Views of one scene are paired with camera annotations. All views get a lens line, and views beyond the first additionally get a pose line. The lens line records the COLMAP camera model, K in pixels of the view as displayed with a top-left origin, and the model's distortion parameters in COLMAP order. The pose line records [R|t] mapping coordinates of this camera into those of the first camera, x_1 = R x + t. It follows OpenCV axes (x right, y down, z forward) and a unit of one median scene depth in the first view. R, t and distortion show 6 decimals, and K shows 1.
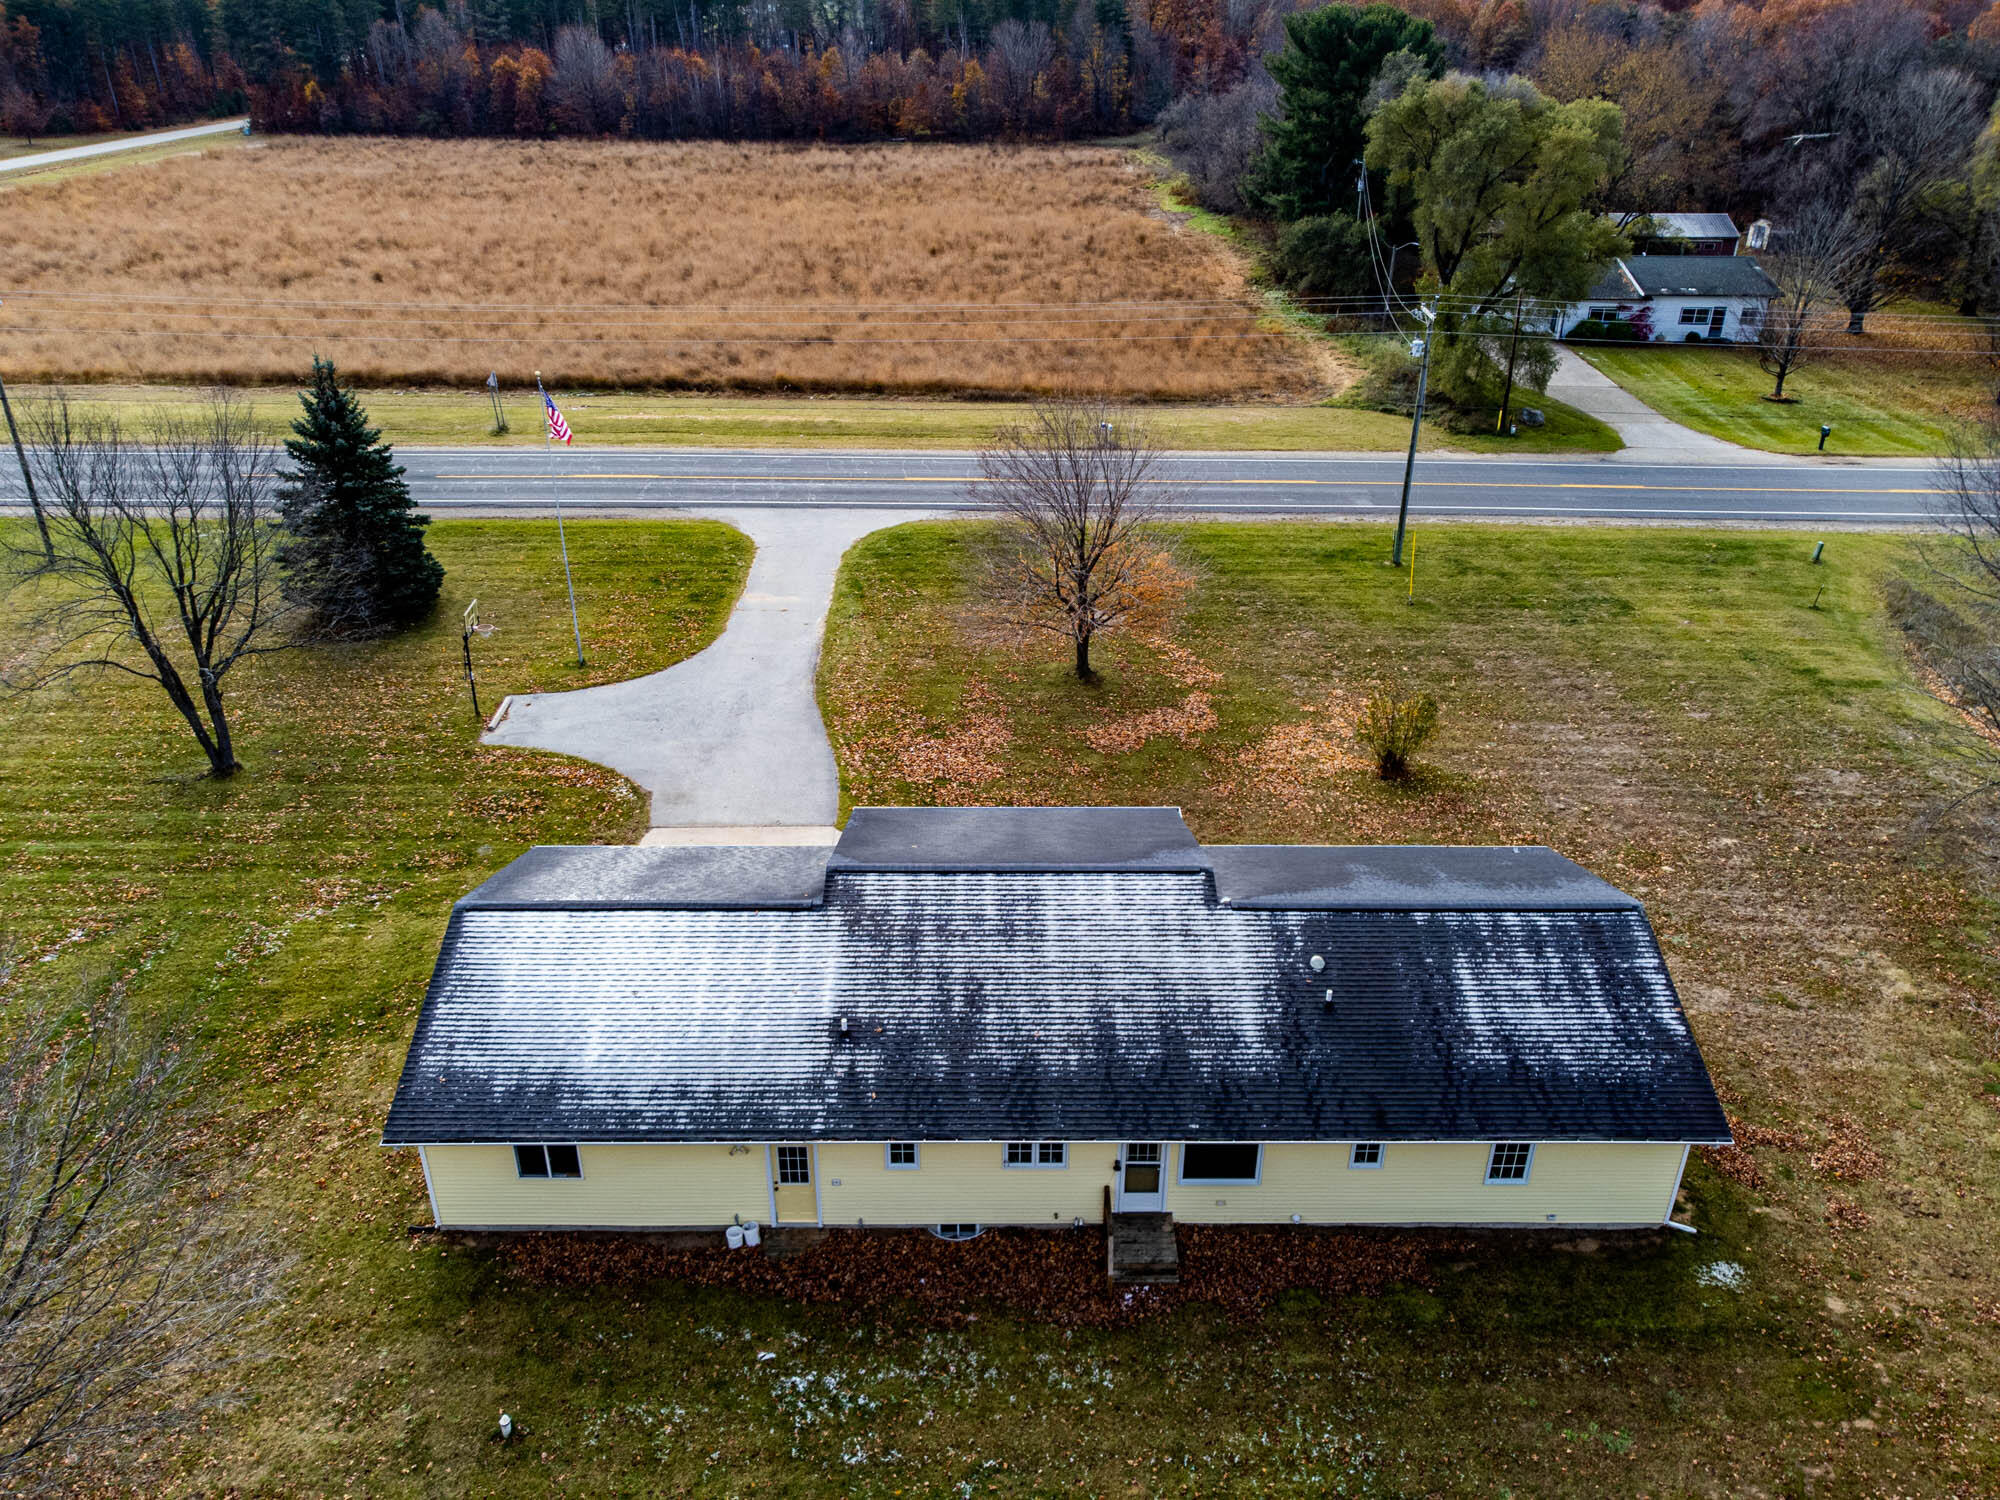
lens RADIAL K [[1477.0, 0, 1003.0], [0, 1477.0, 755.8], [0, 0, 1]] dist [0.008965, -0.005257]
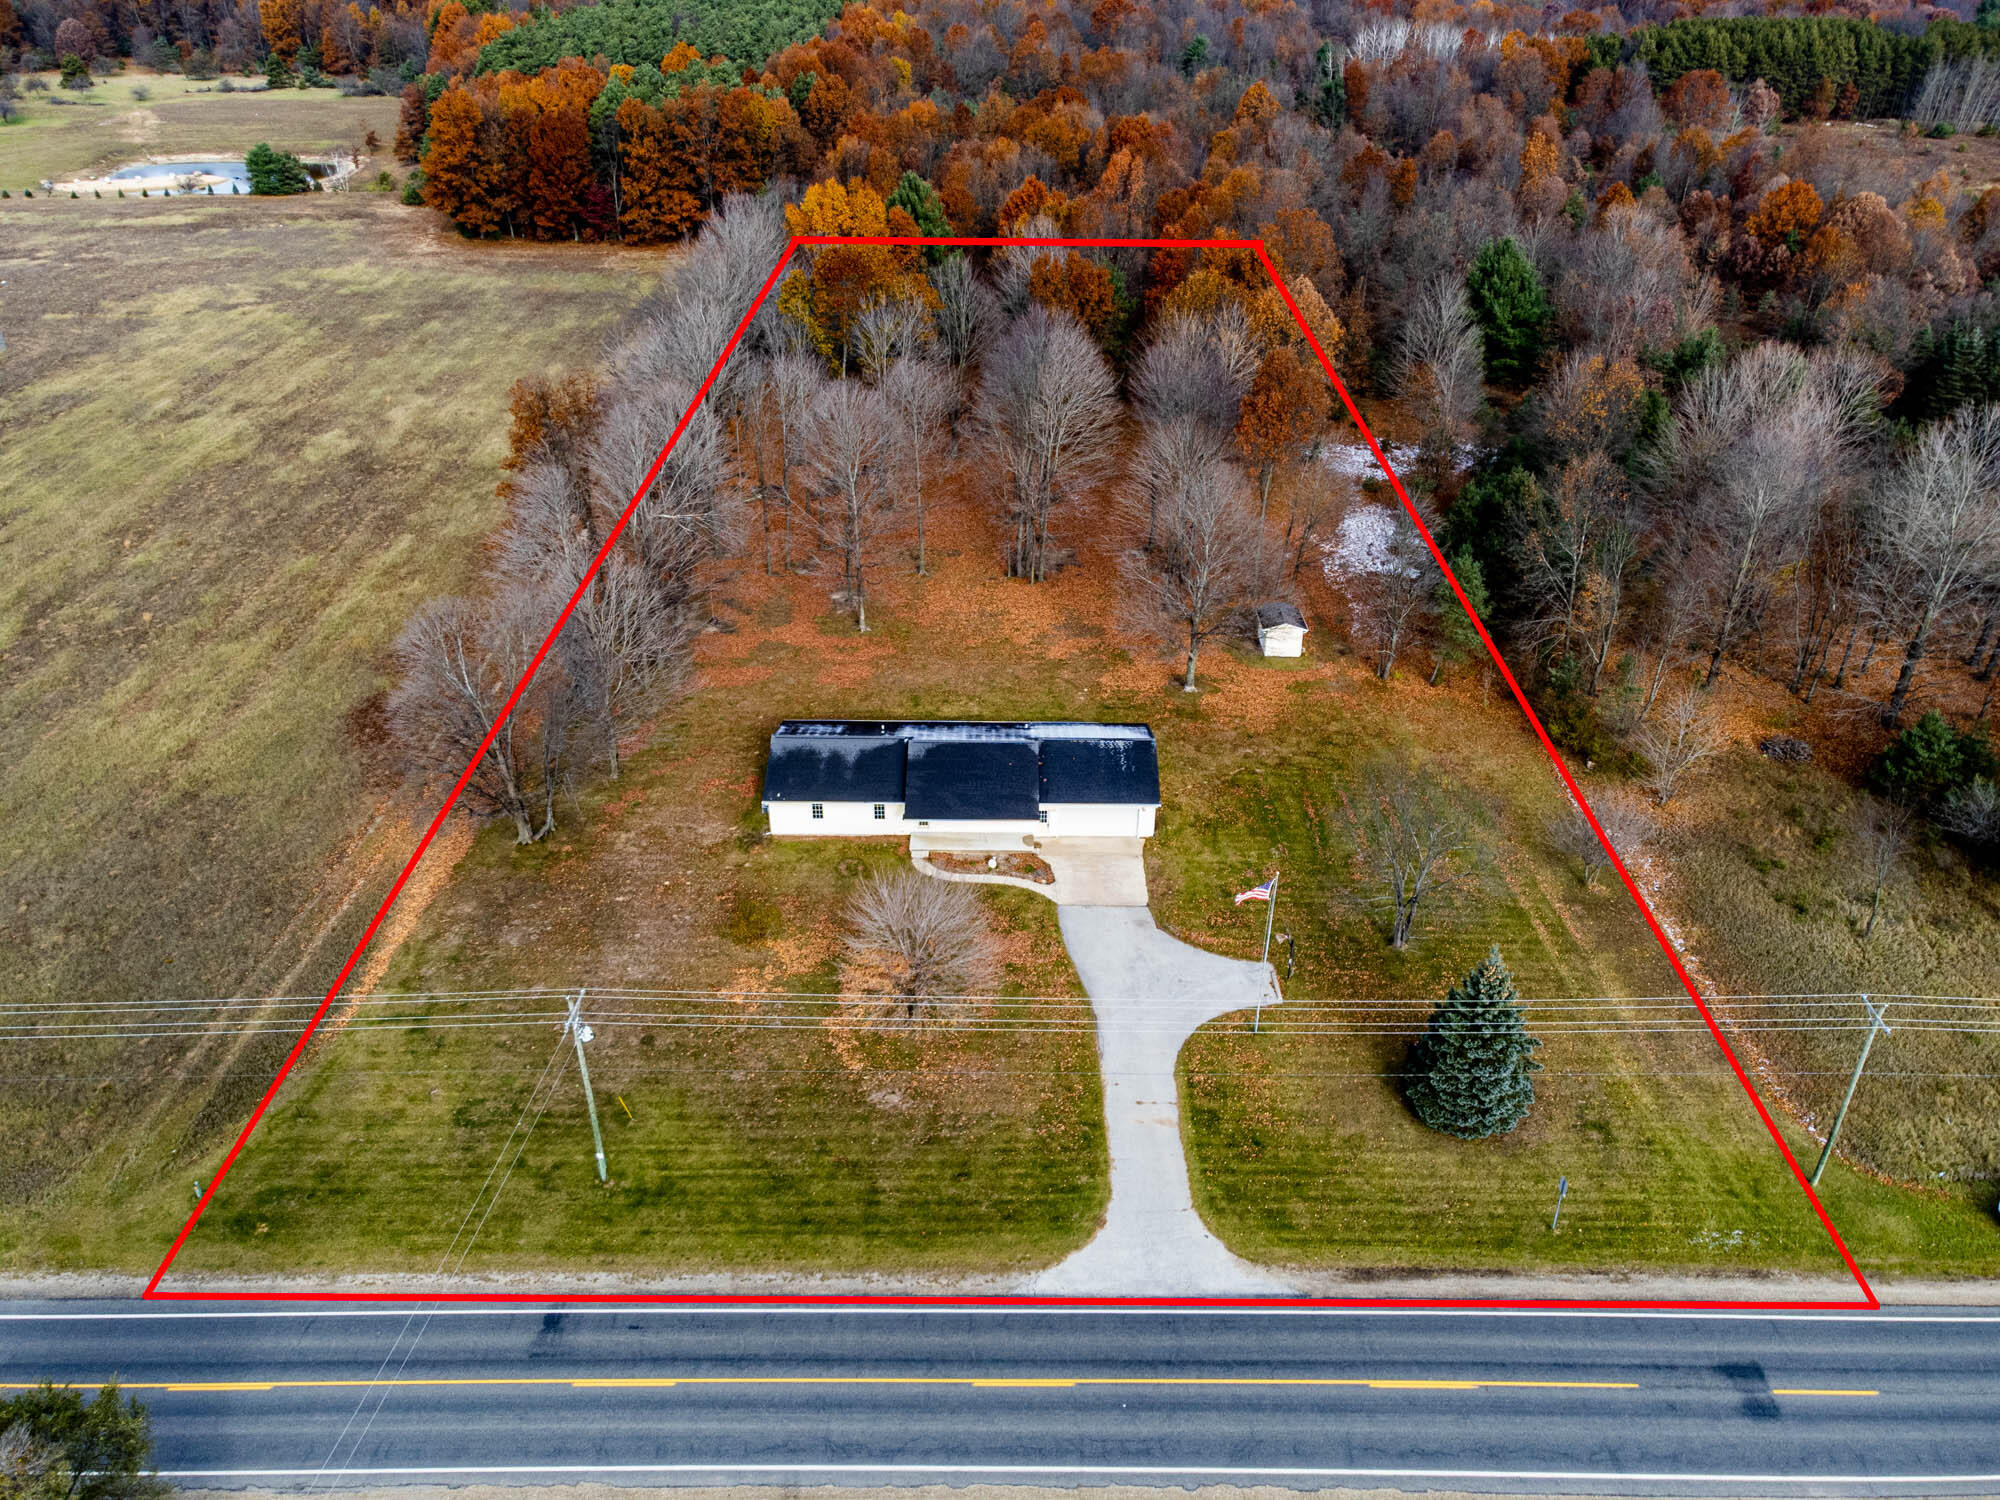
lens RADIAL K [[1477.0, 0, 998.9], [0, 1477.0, 749.3], [0, 0, 1]] dist [0.008965, -0.005257]
pose [[-0.999770, -0.021453, 0.000569, -0.043757], [-0.010847, 0.528036, 0.849153, -2.598349], [-0.018518, 0.848951, -0.528147, 2.750325]]
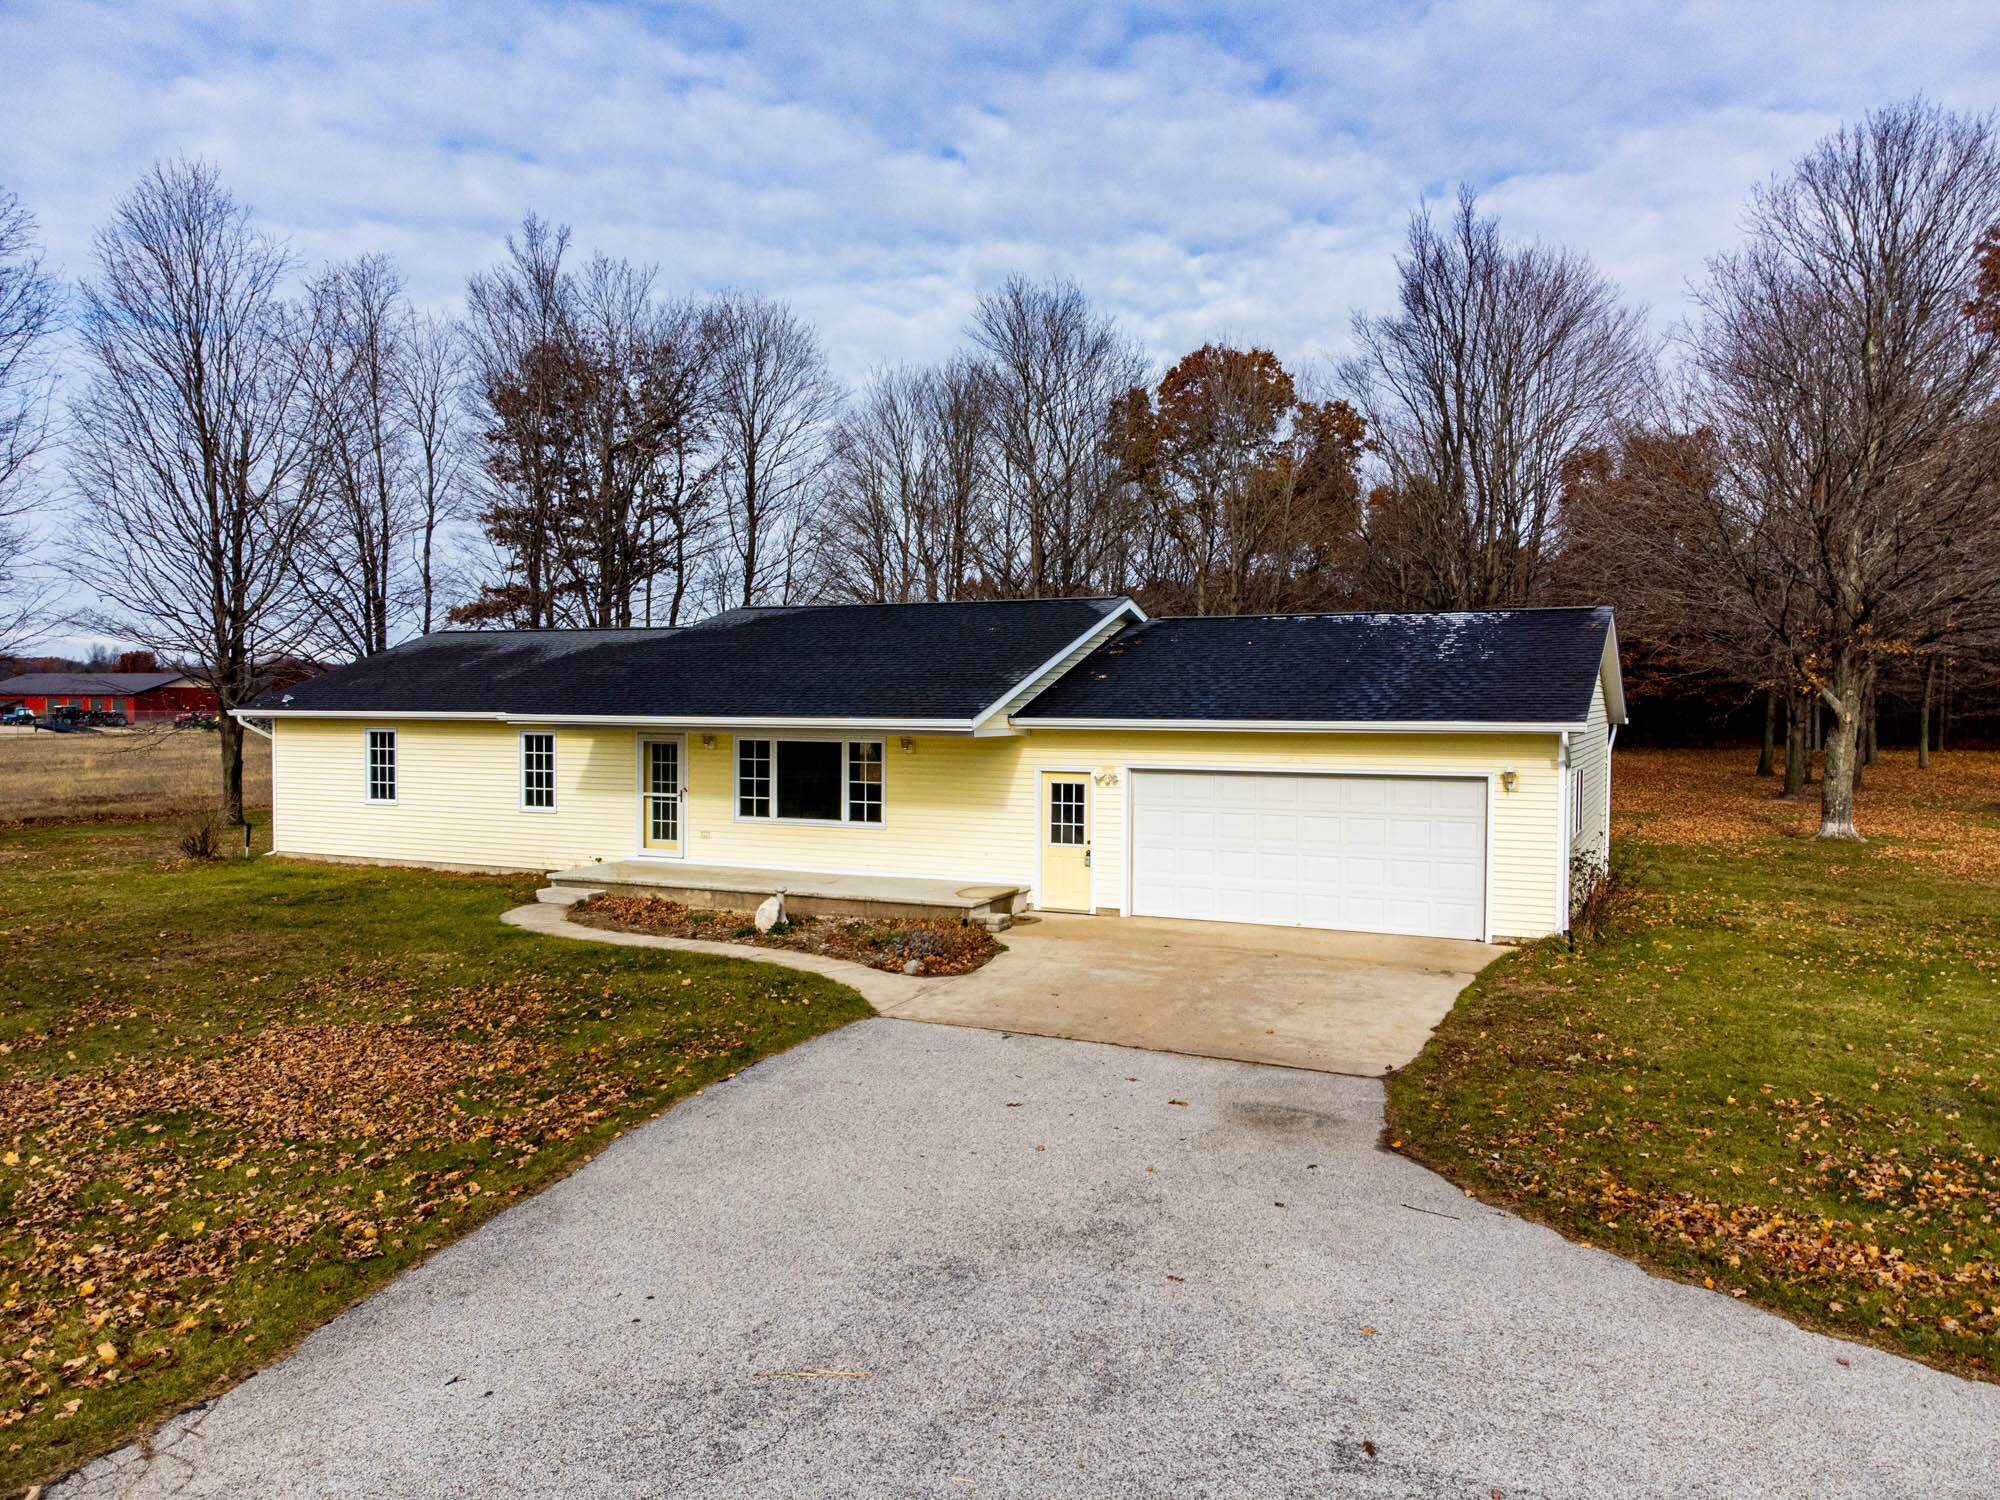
lens RADIAL K [[1477.0, 0, 994.2], [0, 1477.0, 736.8], [0, 0, 1]] dist [0.008965, -0.005257]
pose [[-0.896521, -0.019037, 0.442591, -0.435937], [0.201699, 0.871973, 0.446072, -0.242641], [-0.394420, 0.489184, -0.777903, 1.797579]]
